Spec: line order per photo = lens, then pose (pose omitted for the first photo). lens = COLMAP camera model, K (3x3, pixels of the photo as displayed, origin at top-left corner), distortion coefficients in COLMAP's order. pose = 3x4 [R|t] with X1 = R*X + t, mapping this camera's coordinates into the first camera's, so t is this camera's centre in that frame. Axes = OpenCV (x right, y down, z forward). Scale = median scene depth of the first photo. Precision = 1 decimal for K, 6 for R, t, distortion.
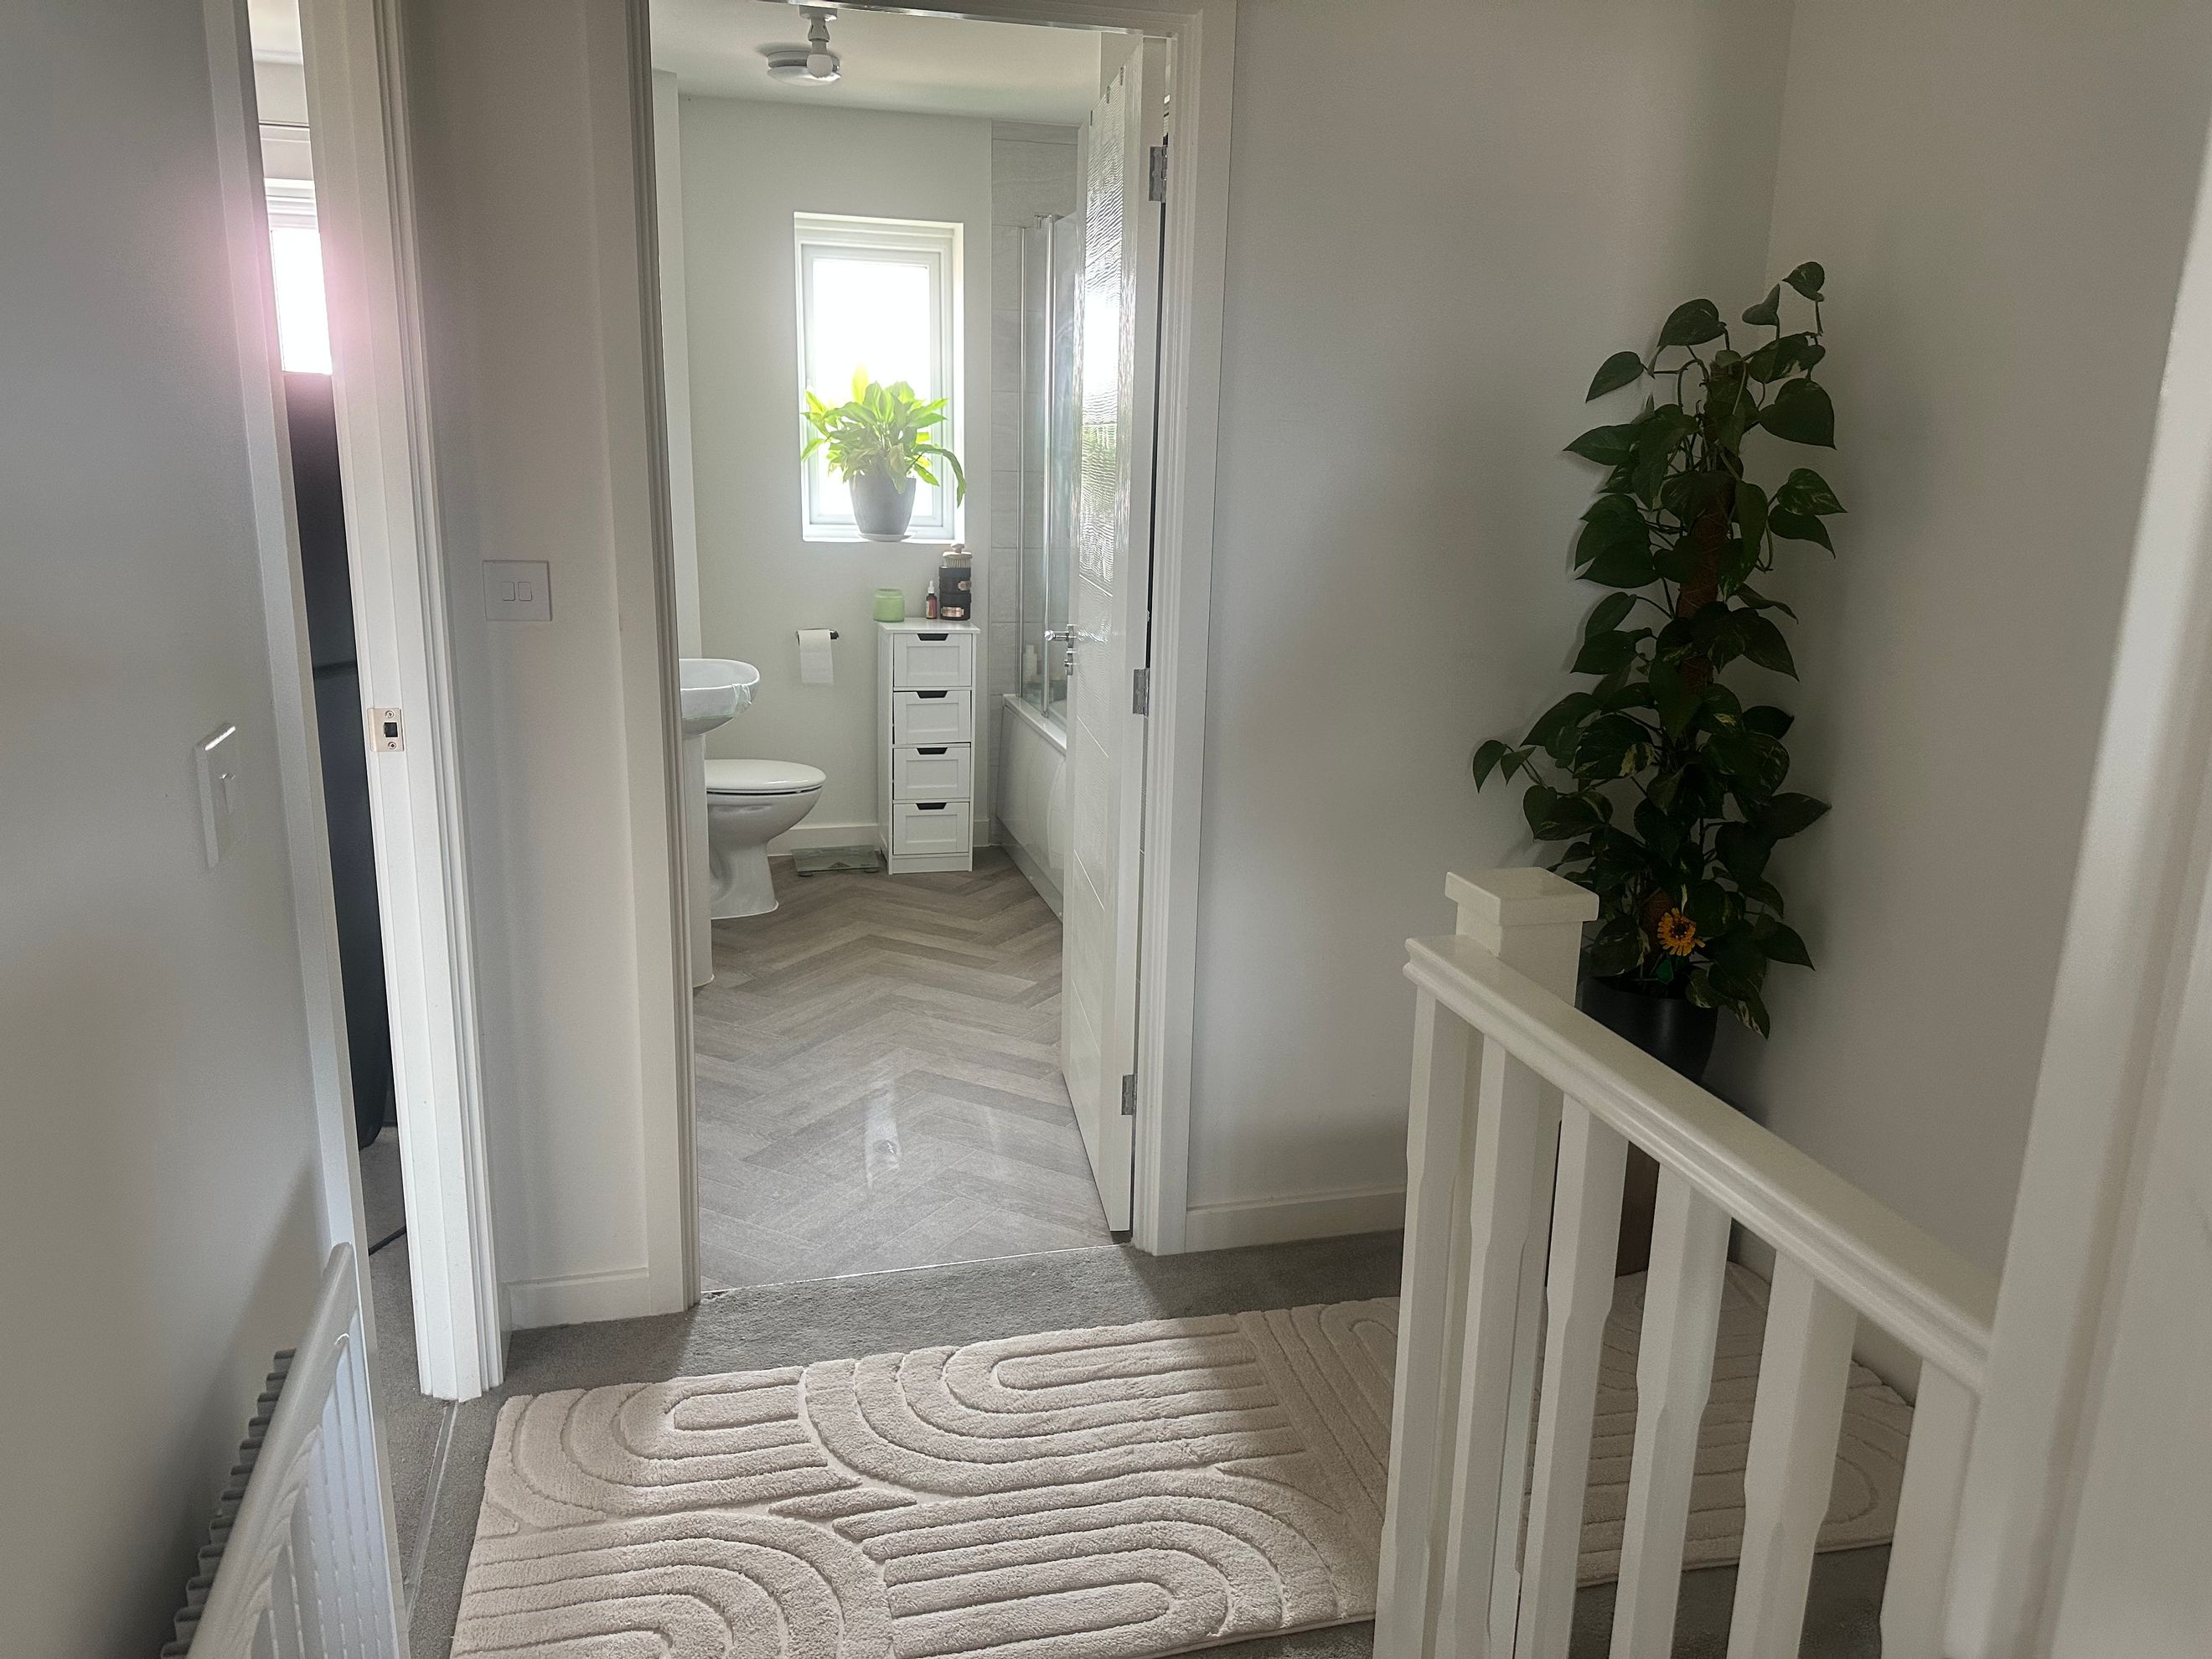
lens RADIAL K [[1565.5, 0, 1114.1], [0, 1565.5, 837.2], [0, 0, 1]] dist [0.012034, -0.007189]
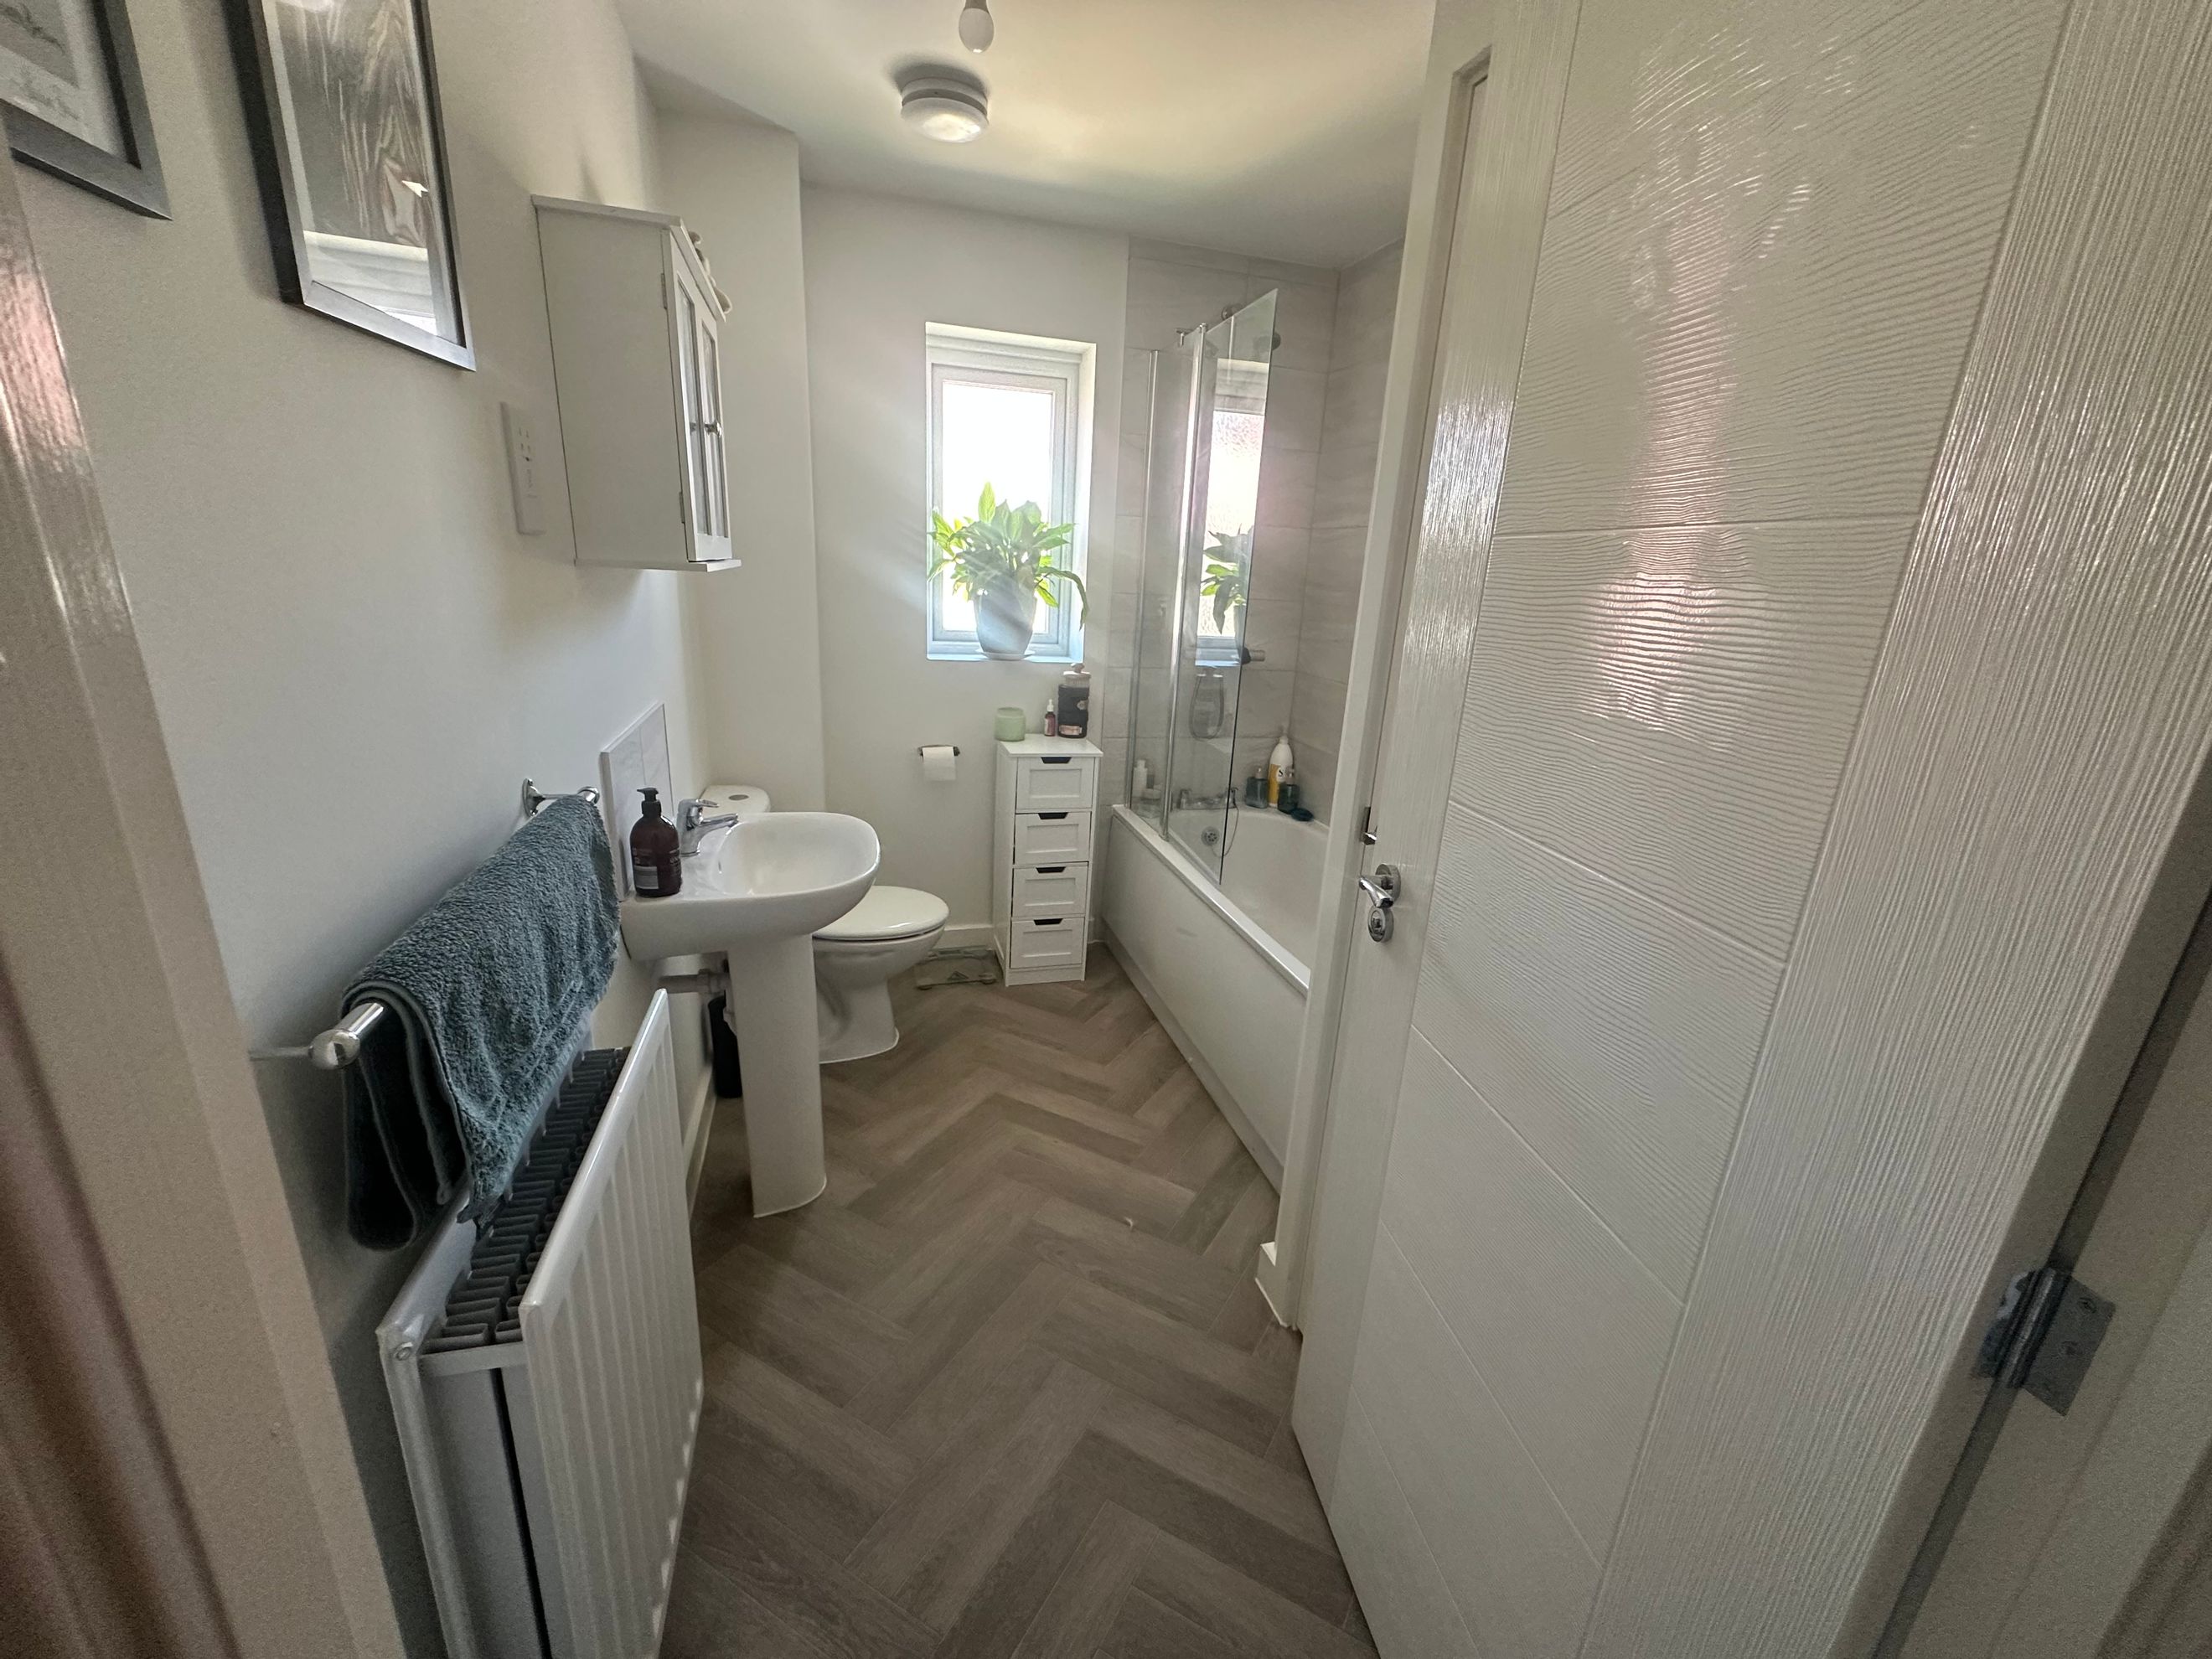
lens RADIAL K [[870.7, 0, 1093.6], [0, 870.7, 829.1], [0, 0, 1]] dist [-0.003356, 0.000266]
pose [[0.999634, 0.025405, 0.009309, -0.092880], [-0.025787, 0.998720, 0.043503, -0.105104], [-0.008192, -0.043727, 0.999010, 0.425814]]
